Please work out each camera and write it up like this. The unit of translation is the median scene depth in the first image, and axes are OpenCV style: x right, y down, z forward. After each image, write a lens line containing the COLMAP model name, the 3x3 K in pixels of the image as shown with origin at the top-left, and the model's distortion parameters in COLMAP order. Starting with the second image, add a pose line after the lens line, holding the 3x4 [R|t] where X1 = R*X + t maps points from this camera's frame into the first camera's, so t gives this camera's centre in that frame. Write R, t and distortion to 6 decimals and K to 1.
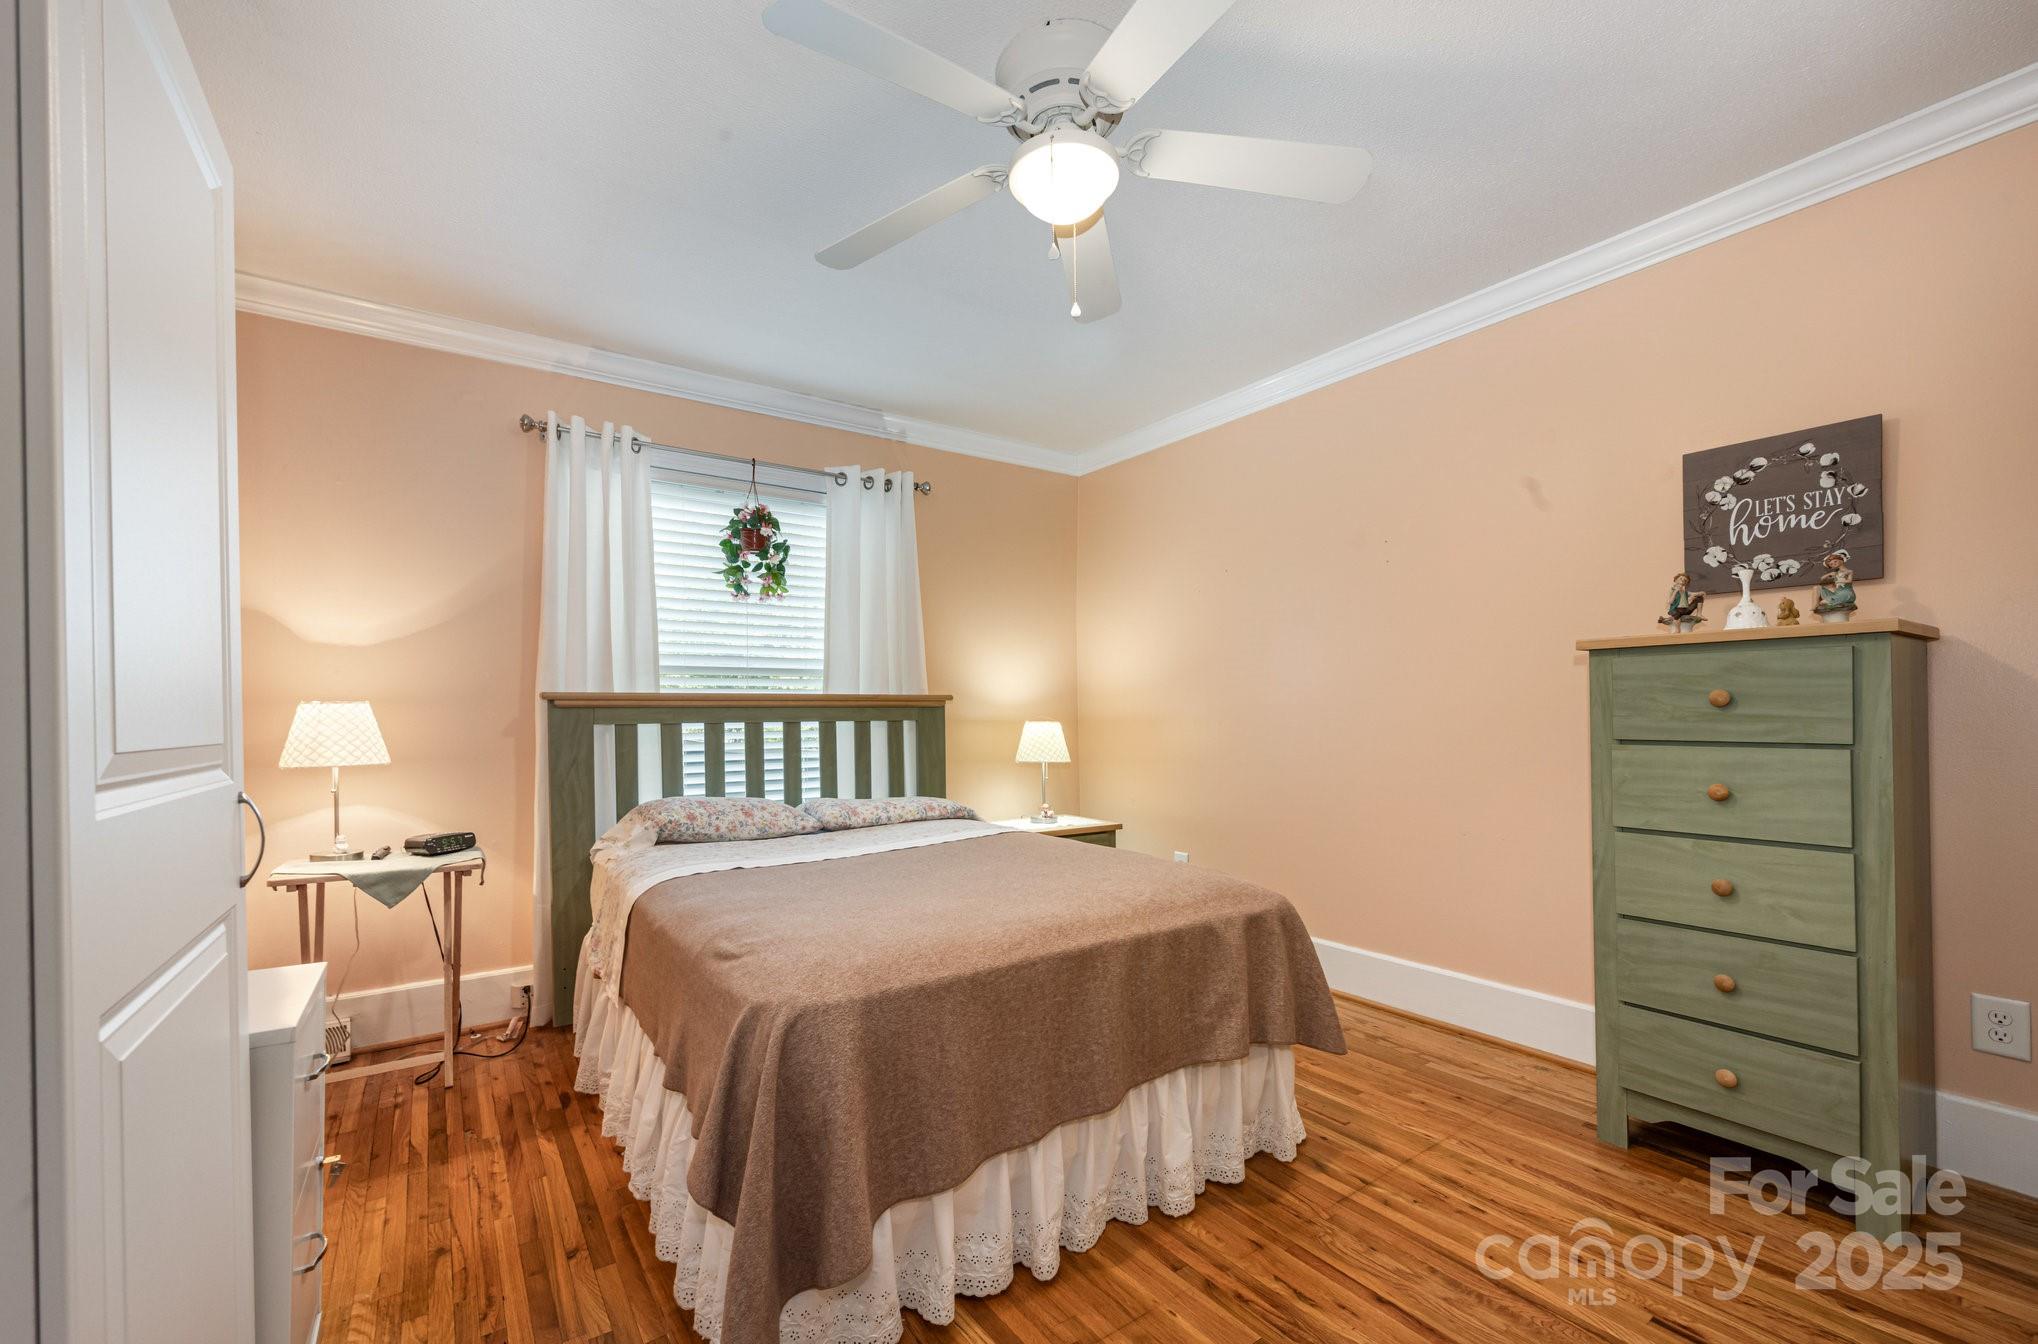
lens RADIAL K [[841.8, 0, 1024.8], [0, 841.8, 712.2], [0, 0, 1]] dist [0.000597, -0.000112]
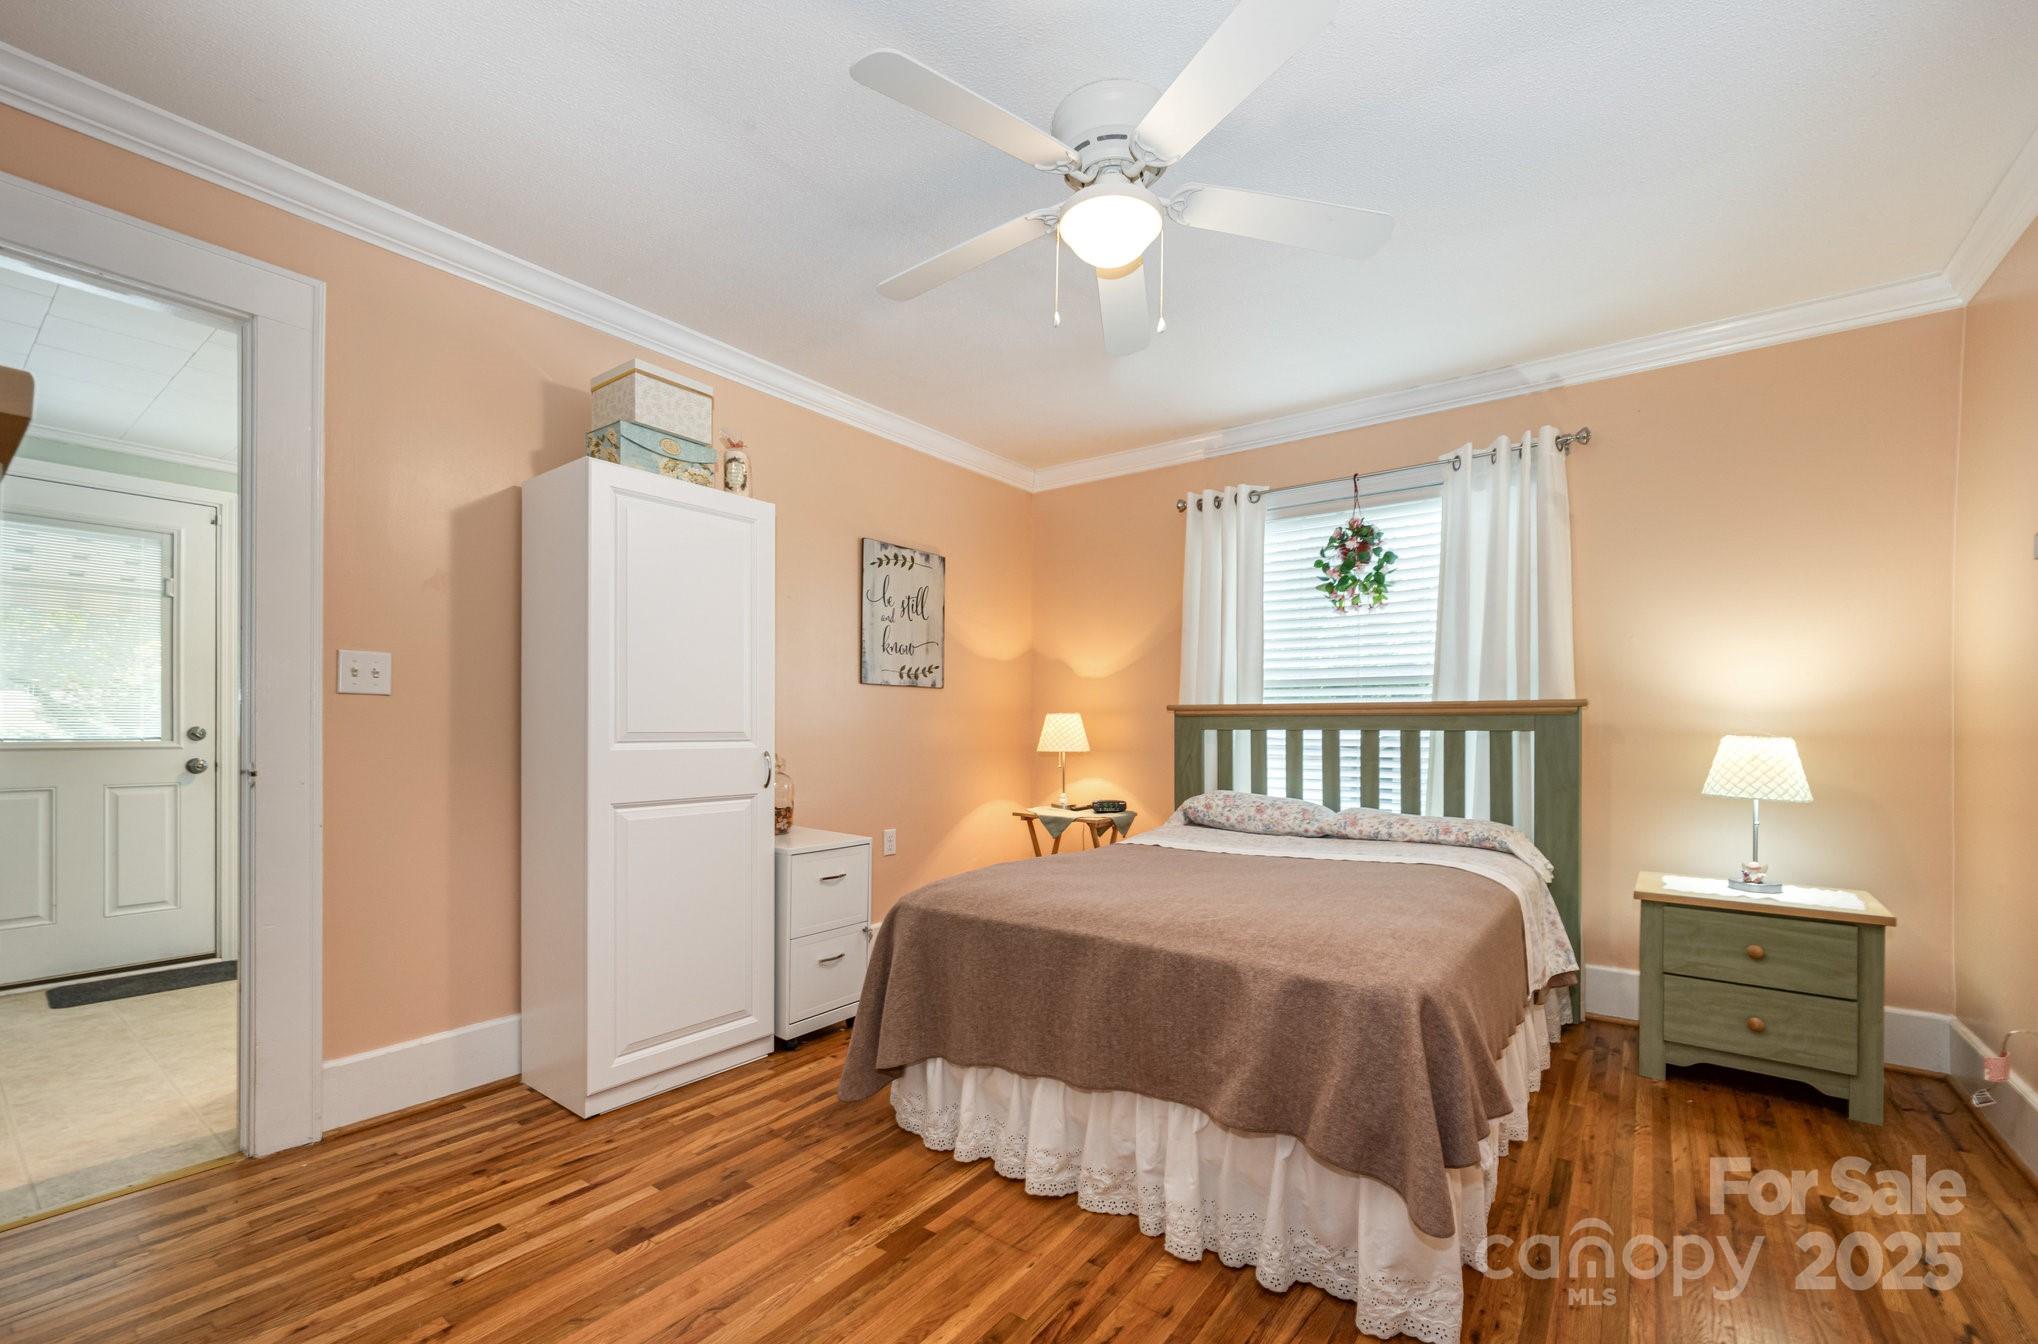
lens RADIAL K [[841.8, 0, 1003.4], [0, 841.8, 726.8], [0, 0, 1]] dist [0.000597, -0.000112]
pose [[0.304932, 0.012033, -0.952298, 0.559597], [-0.002620, 0.999927, 0.011796, -0.003444], [0.952371, -0.001102, 0.304941, 0.290343]]
